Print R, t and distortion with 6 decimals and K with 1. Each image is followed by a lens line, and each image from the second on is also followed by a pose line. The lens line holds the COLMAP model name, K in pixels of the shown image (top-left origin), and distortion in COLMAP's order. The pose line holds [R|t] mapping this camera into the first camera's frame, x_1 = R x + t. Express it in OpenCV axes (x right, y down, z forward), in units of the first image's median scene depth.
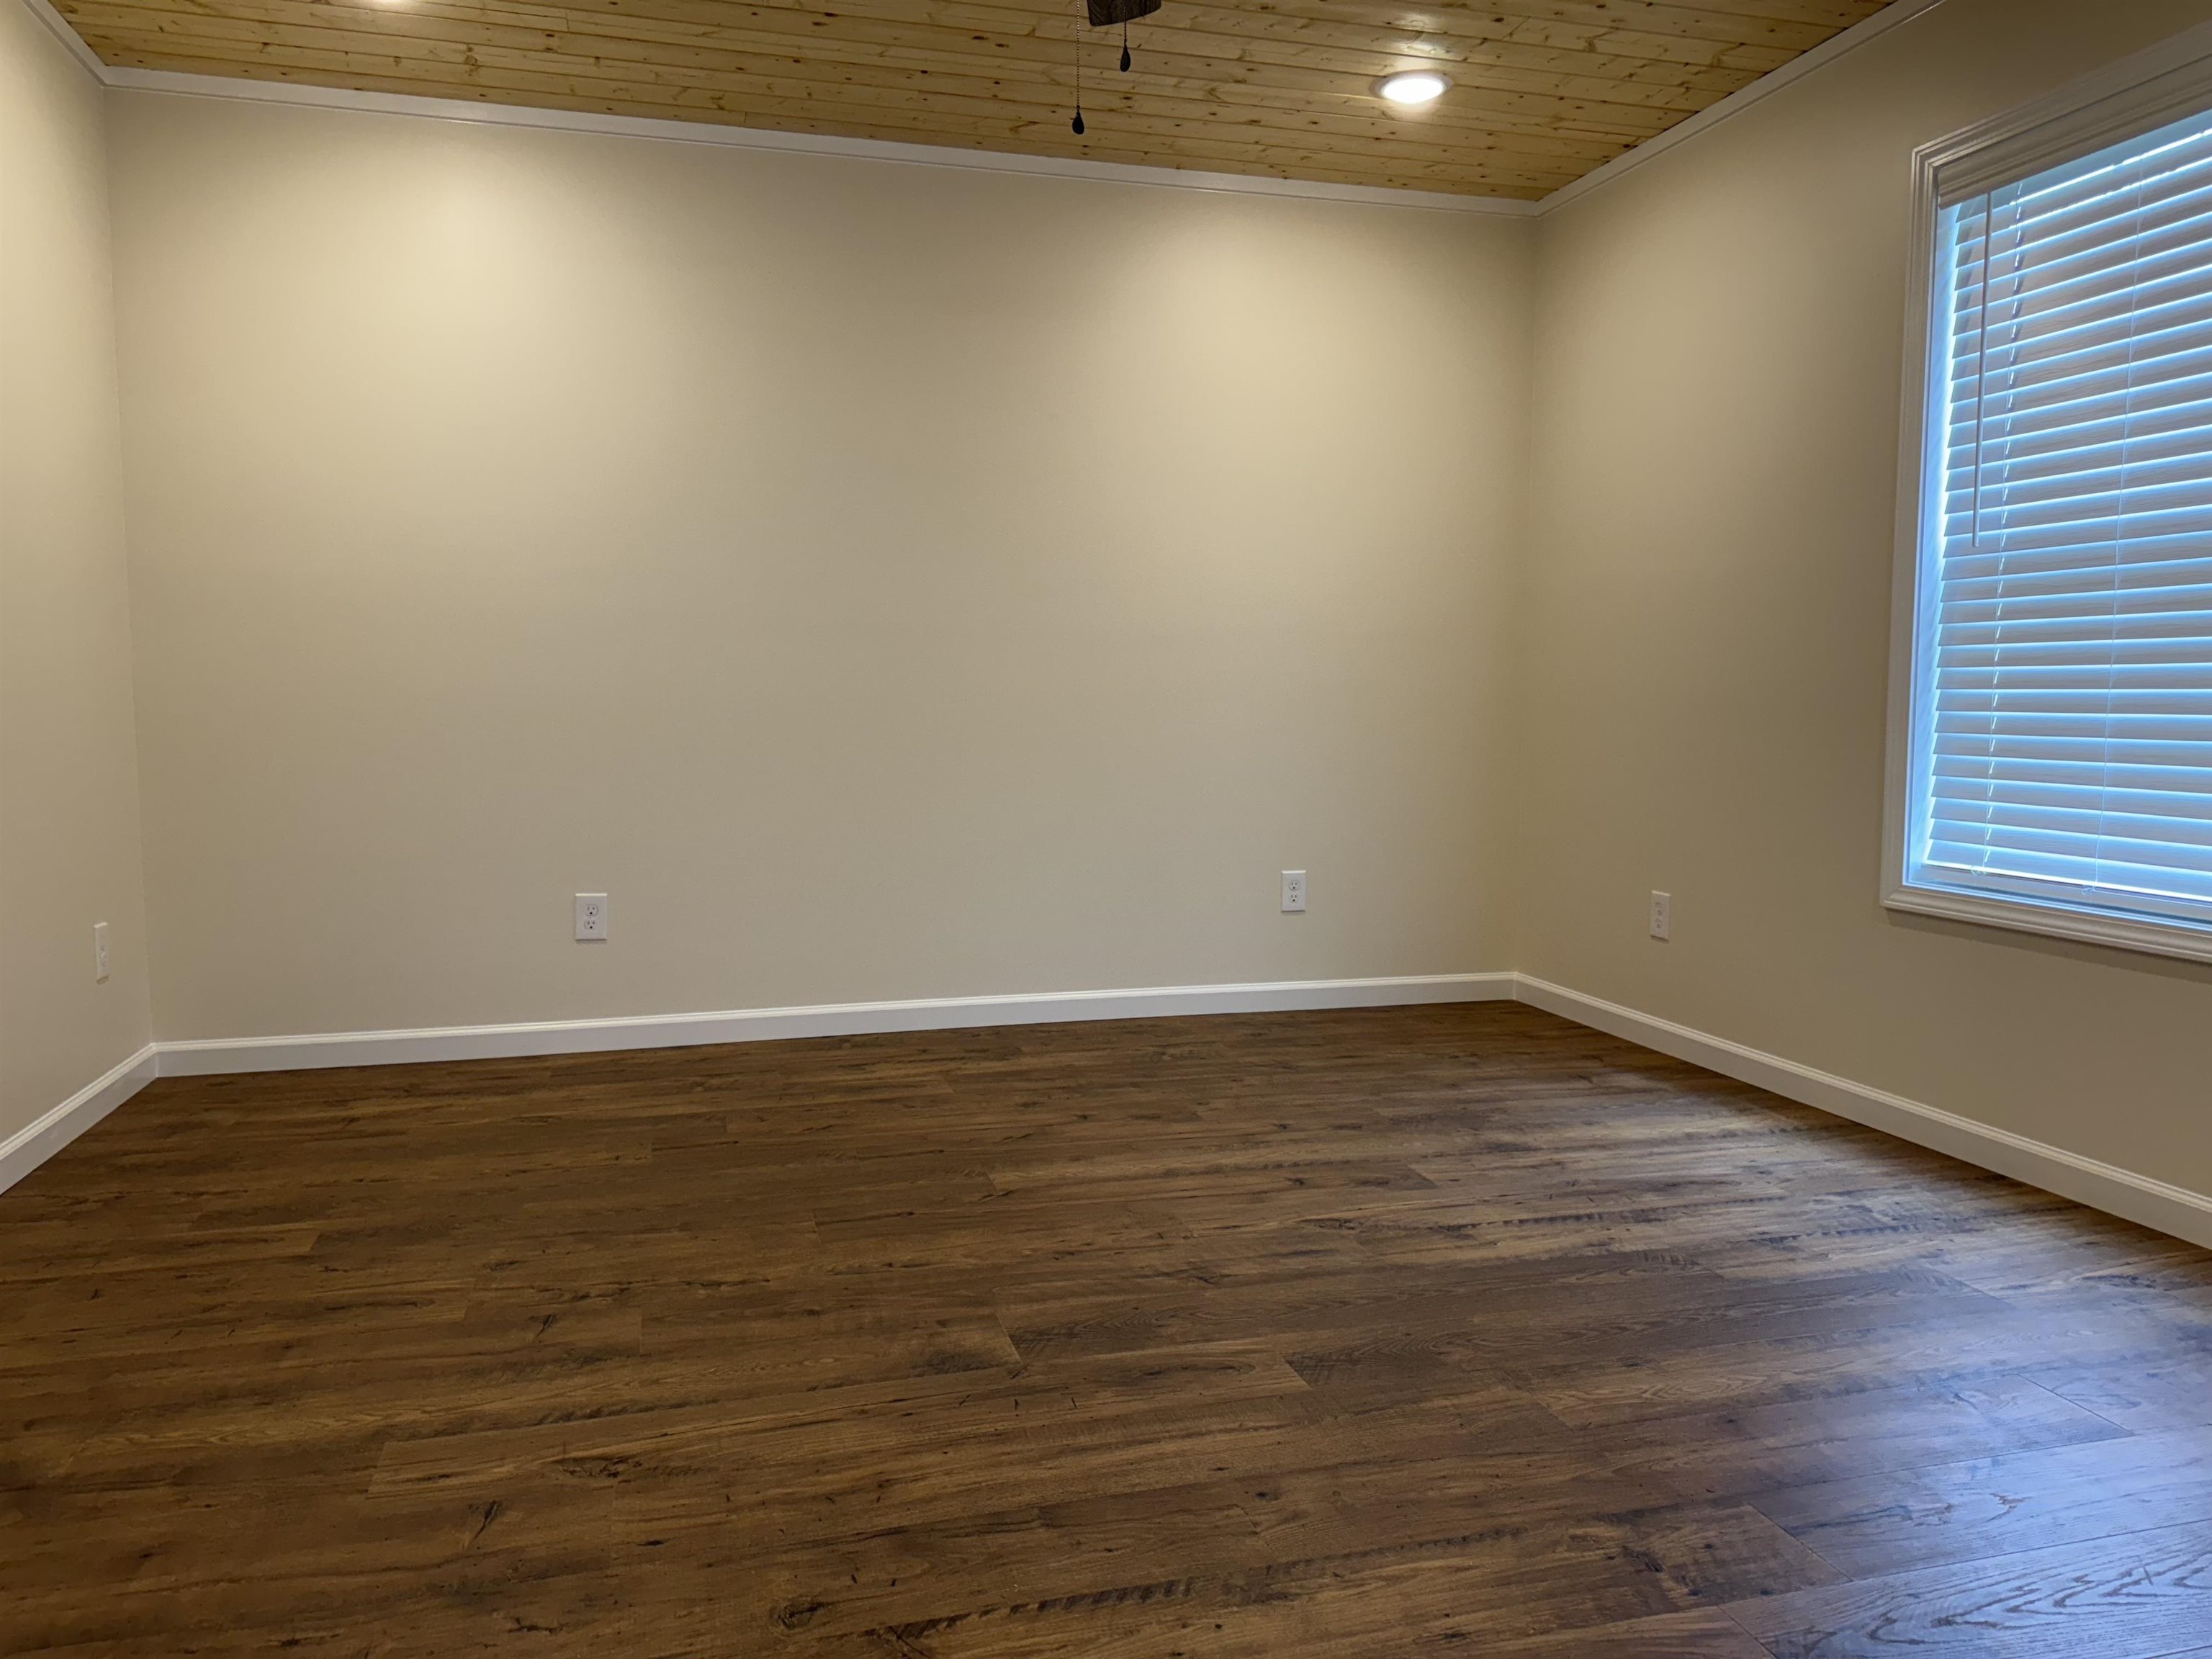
lens RADIAL K [[1567.4, 0, 1096.2], [0, 1567.4, 834.5], [0, 0, 1]] dist [0.013848, -0.011880]
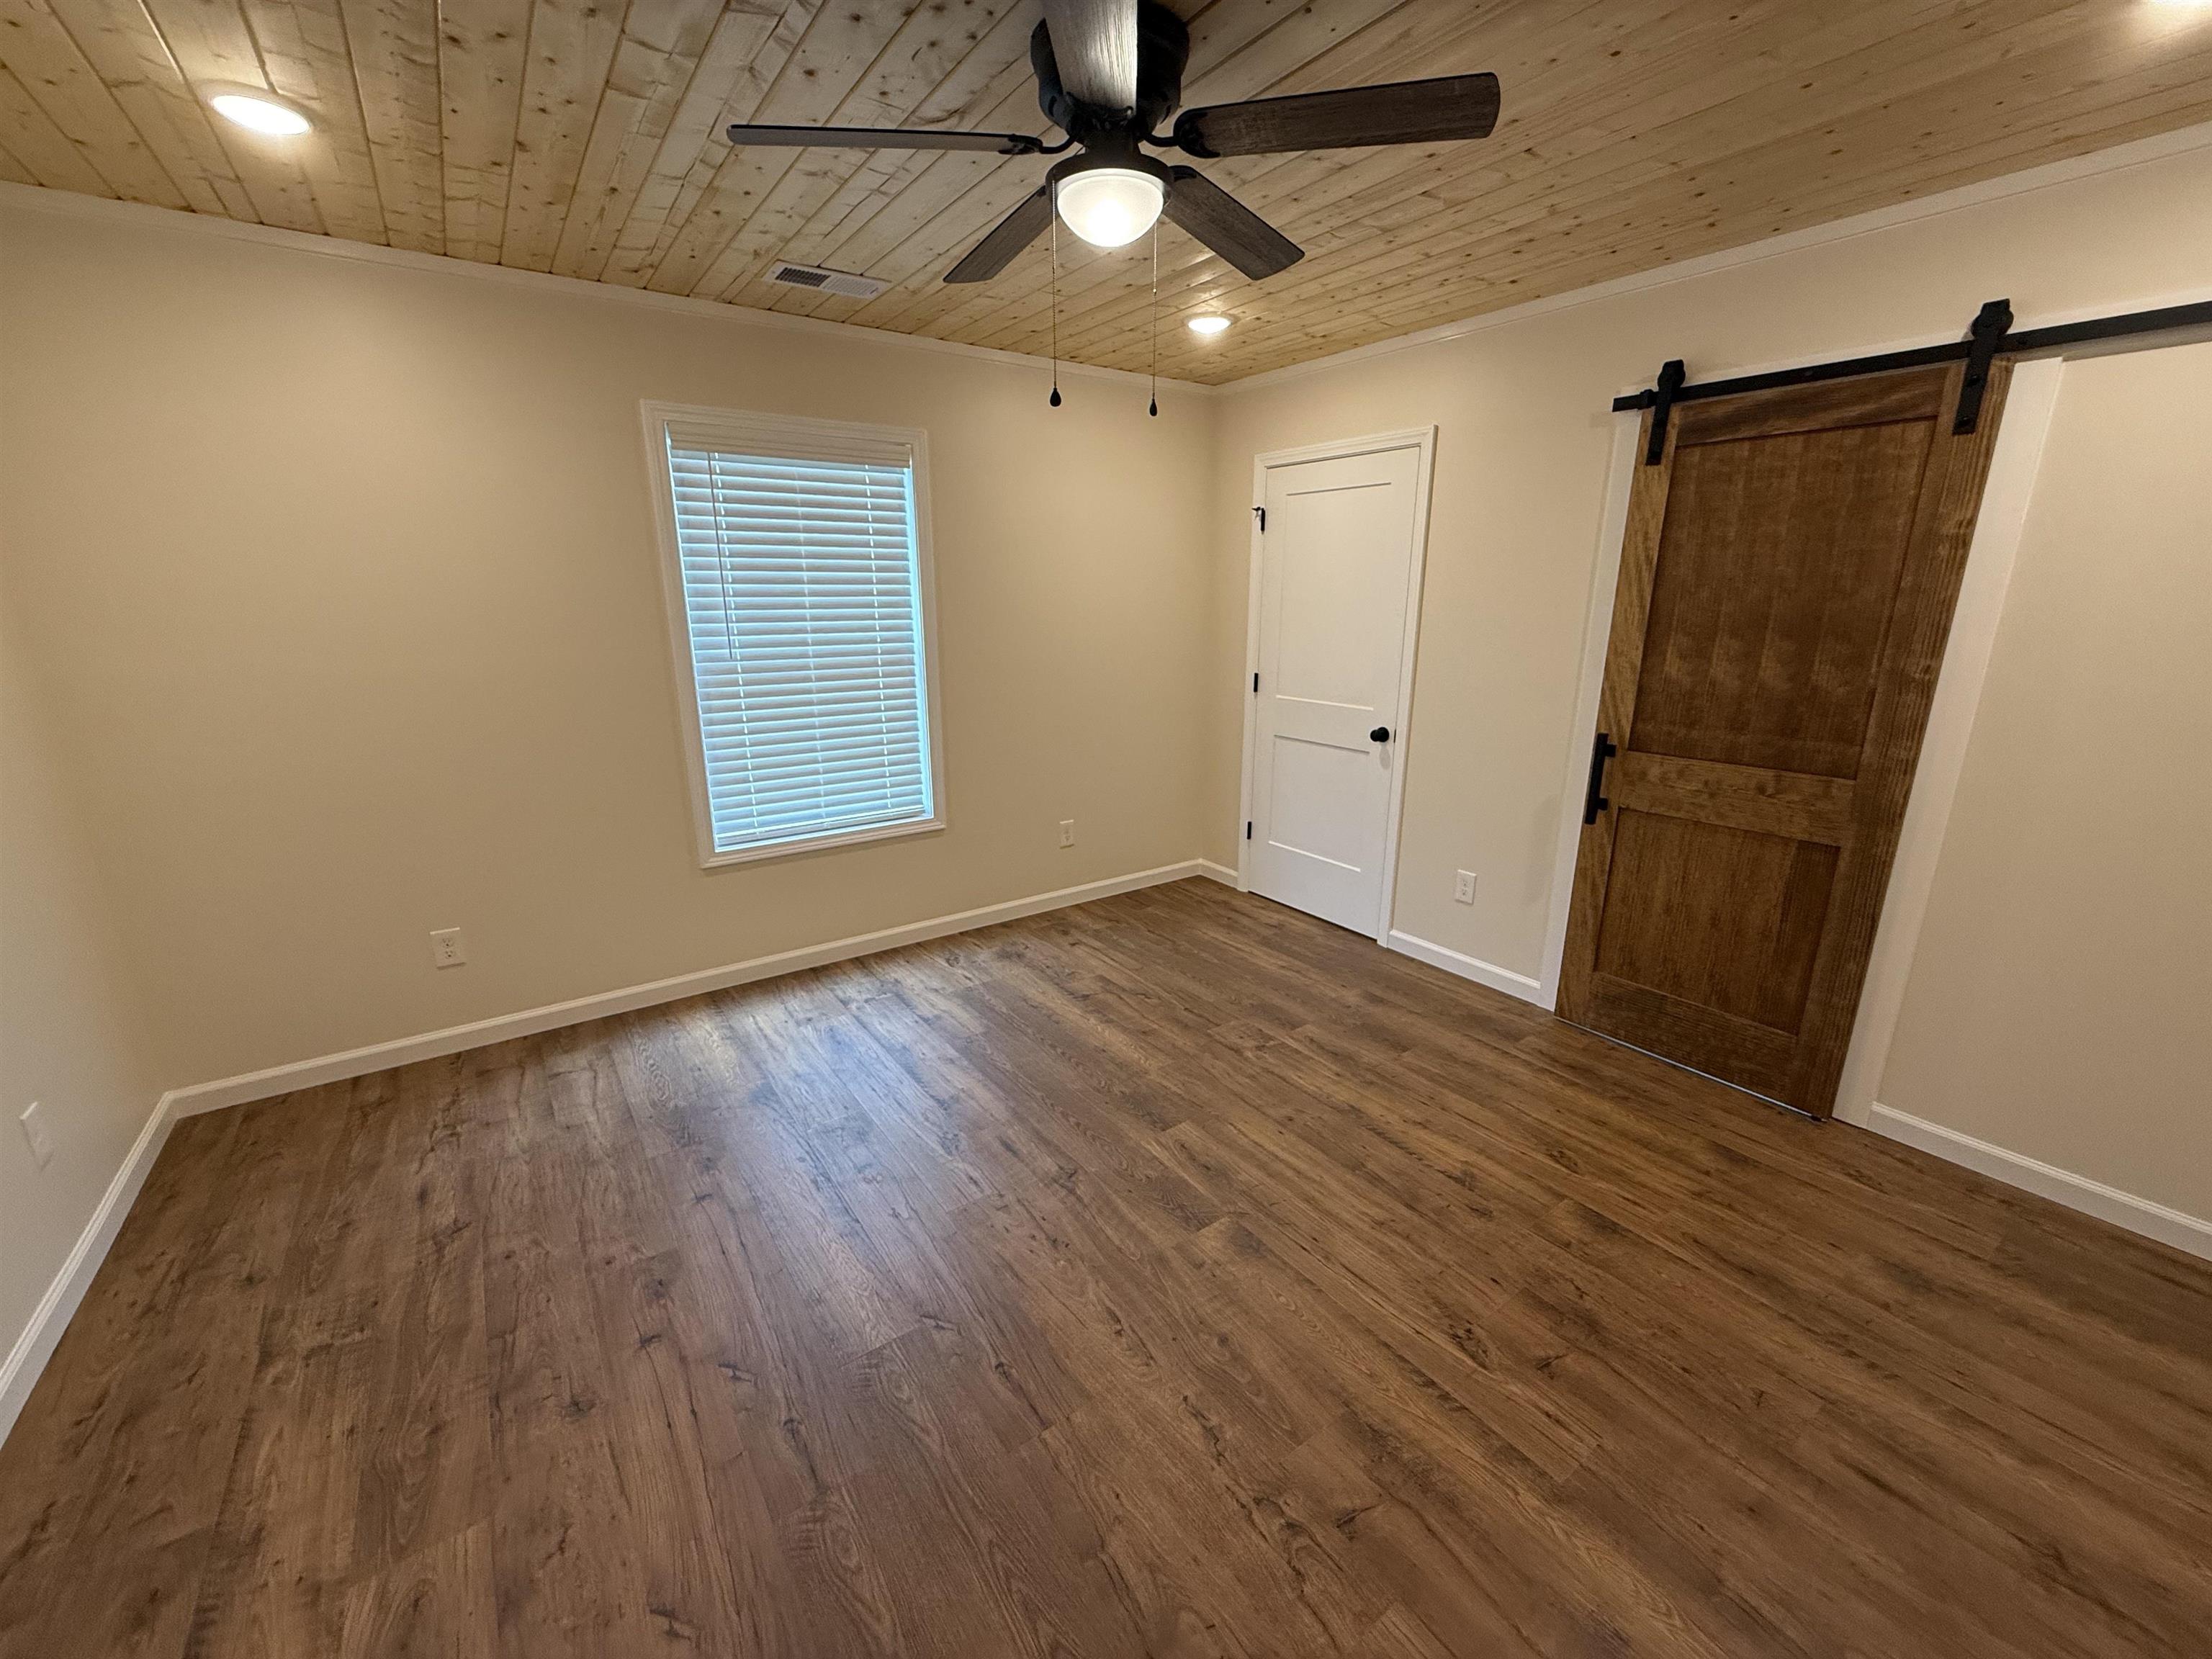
lens RADIAL K [[884.8, 0, 1091.1], [0, 884.8, 835.0], [0, 0, 1]] dist [0.007580, 0.000095]
pose [[-0.334958, -0.258149, 0.906180, -0.727813], [0.083468, 0.949826, 0.301436, -0.352003], [-0.938529, 0.176605, -0.296605, 1.263625]]
